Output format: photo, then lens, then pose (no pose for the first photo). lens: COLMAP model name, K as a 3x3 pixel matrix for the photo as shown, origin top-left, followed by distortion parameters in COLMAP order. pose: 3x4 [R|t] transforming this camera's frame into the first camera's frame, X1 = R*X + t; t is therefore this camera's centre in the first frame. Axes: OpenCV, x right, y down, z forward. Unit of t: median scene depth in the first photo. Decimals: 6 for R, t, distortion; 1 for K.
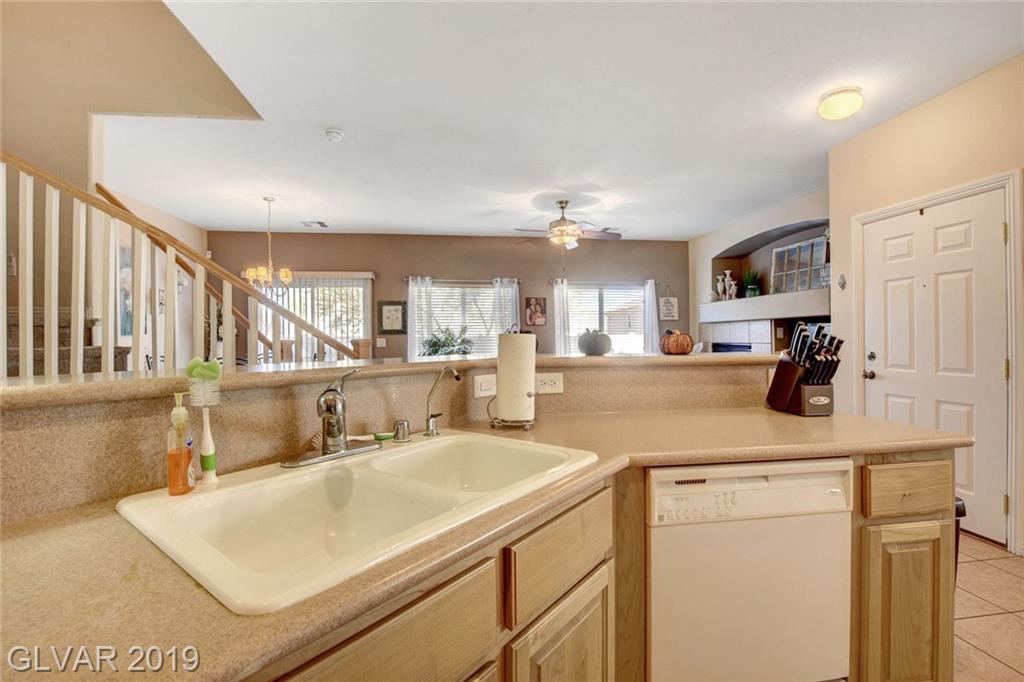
lens RADIAL K [[466.2, 0, 505.4], [0, 466.2, 335.5], [0, 0, 1]] dist [-0.030713, 0.002144]
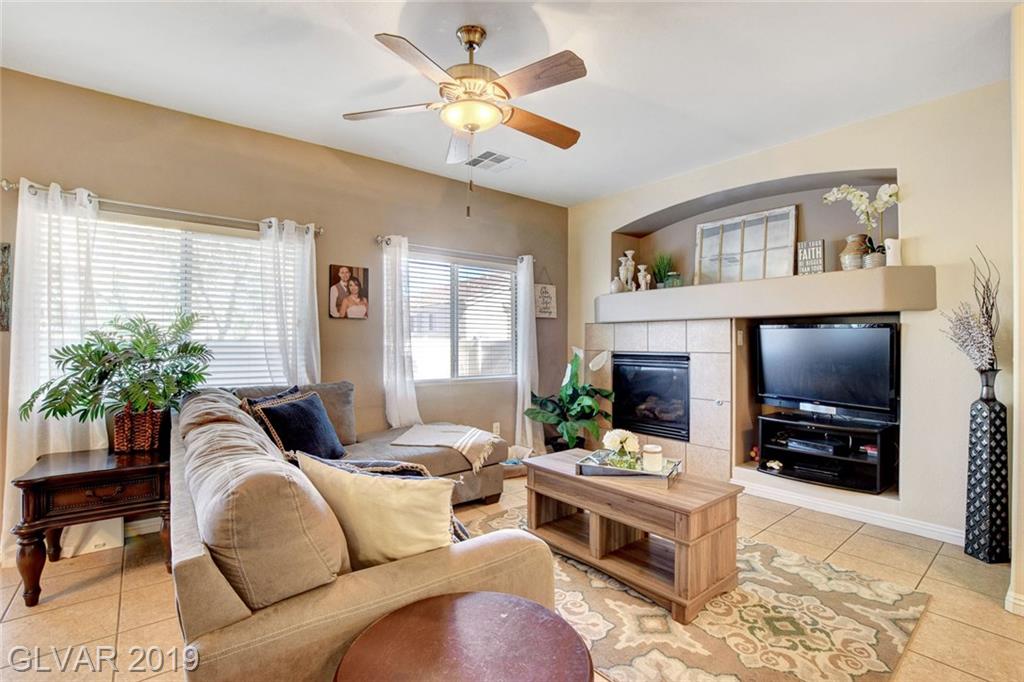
lens RADIAL K [[466.2, 0, 512.2], [0, 466.2, 347.6], [0, 0, 1]] dist [-0.030713, 0.002144]
pose [[0.855371, 0.001227, 0.518015, -0.063368], [-0.010313, 0.999839, 0.014660, 0.001625], [-0.517914, -0.017881, 0.855246, 0.576202]]
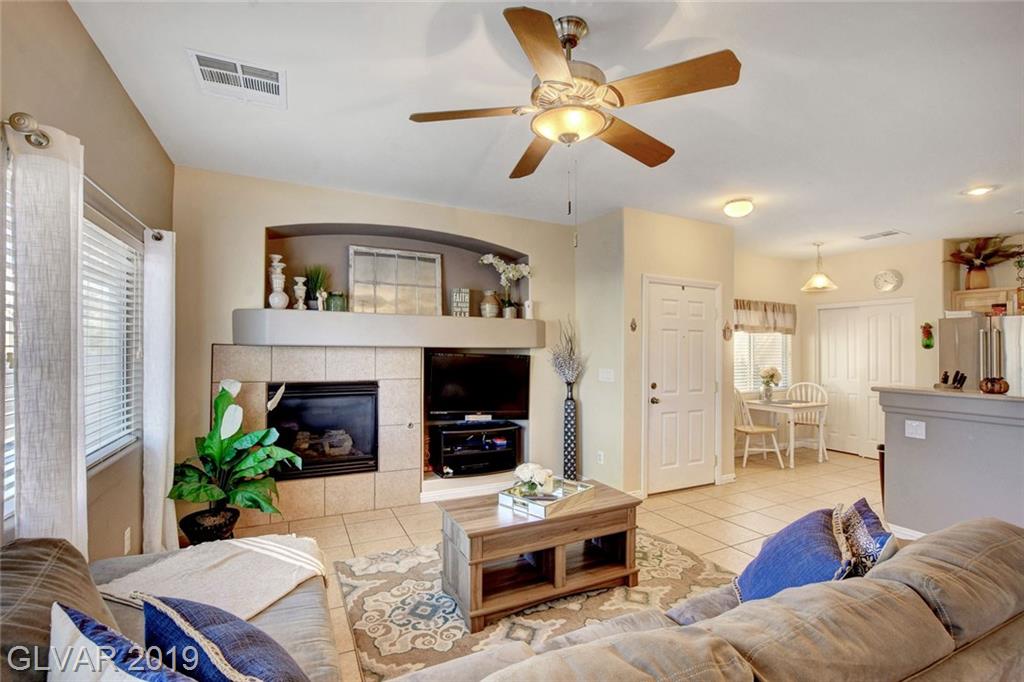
lens RADIAL K [[466.2, 0, 518.2], [0, 466.2, 335.5], [0, 0, 1]] dist [-0.030713, 0.002144]
pose [[-0.331073, 0.031925, 0.943065, -0.196973], [-0.012058, 0.999203, -0.038058, -0.026168], [-0.943528, -0.023972, -0.330424, 1.103538]]
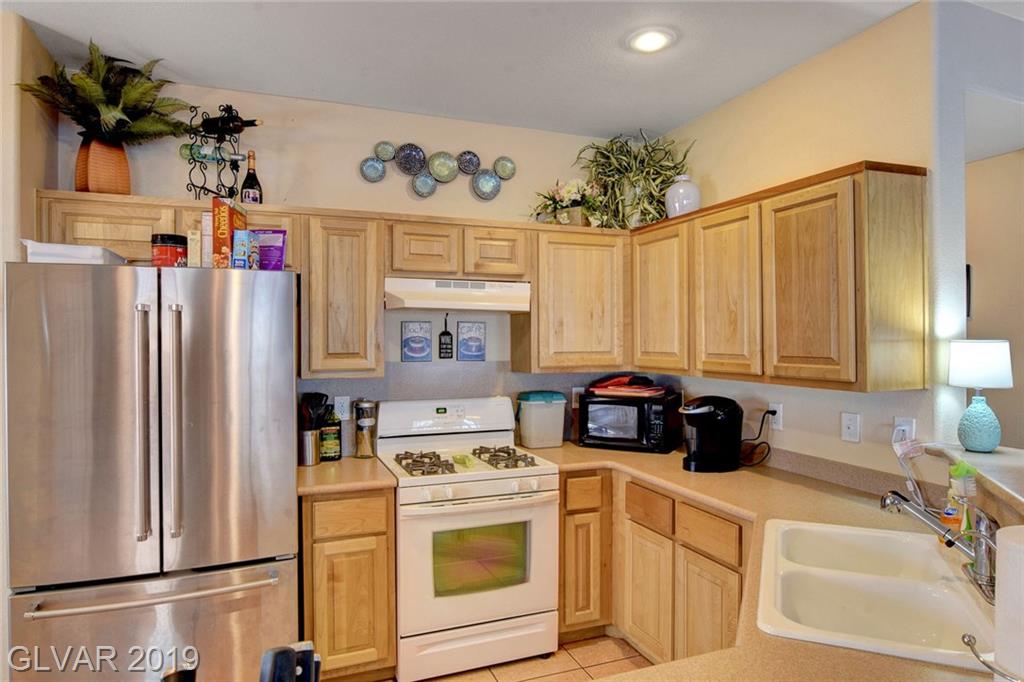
lens RADIAL K [[619.7, 0, 504.8], [0, 619.7, 336.6], [0, 0, 1]] dist [-0.015191, 0.007608]
pose [[-0.972467, 0.010427, -0.232808, 0.189006], [0.011952, 0.999915, -0.005139, -0.055670], [0.232735, -0.007780, -0.972509, 0.413521]]
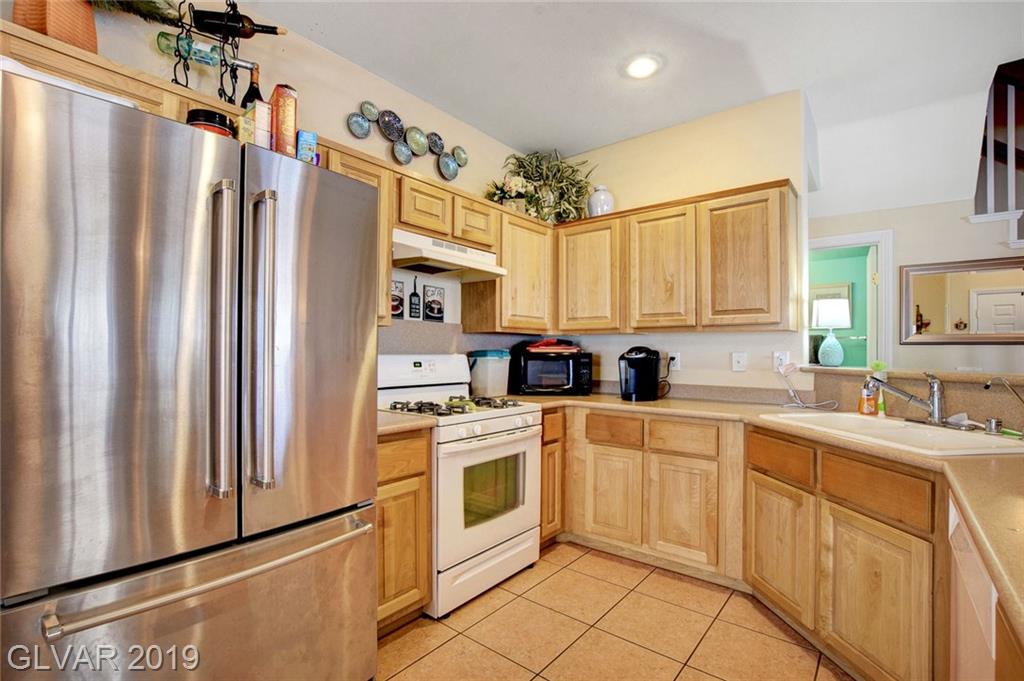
lens RADIAL K [[466.2, 0, 513.4], [0, 466.2, 346.5], [0, 0, 1]] dist [-0.030713, 0.002144]
pose [[-0.729348, -0.003783, -0.684133, 0.370742], [0.002138, 0.999967, -0.007809, -0.001788], [0.684140, -0.007158, -0.729316, 0.234120]]
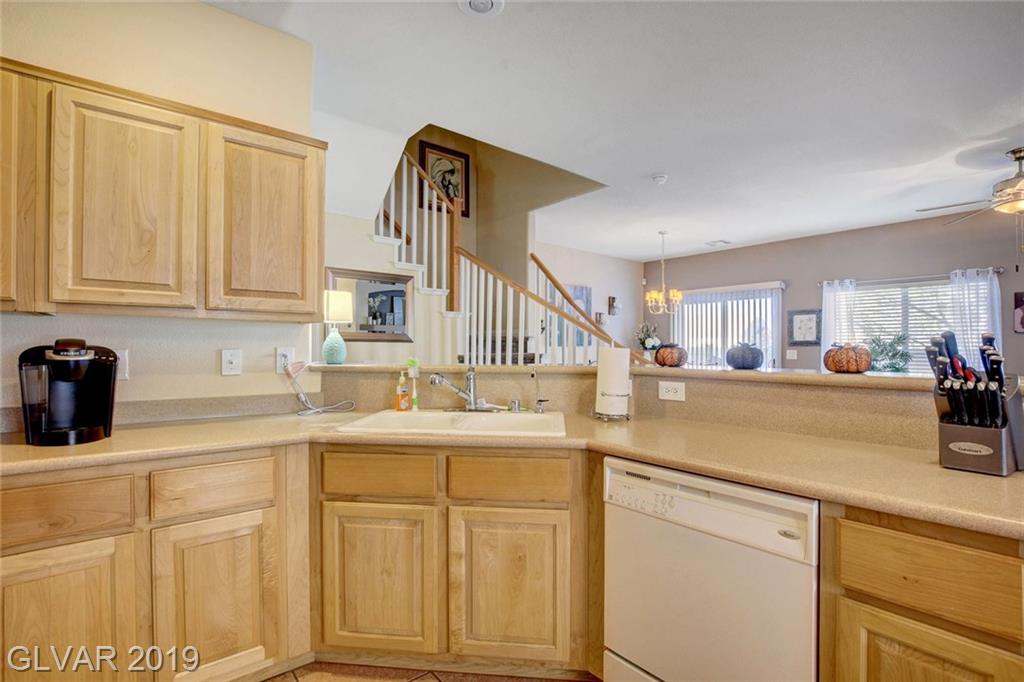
lens RADIAL K [[466.2, 0, 503.6], [0, 466.2, 347.7], [0, 0, 1]] dist [-0.030713, 0.002144]
pose [[0.522651, 0.004641, -0.852534, 0.271364], [-0.002132, 0.999989, 0.004137, -0.001972], [0.852544, -0.000345, 0.522655, 0.023420]]
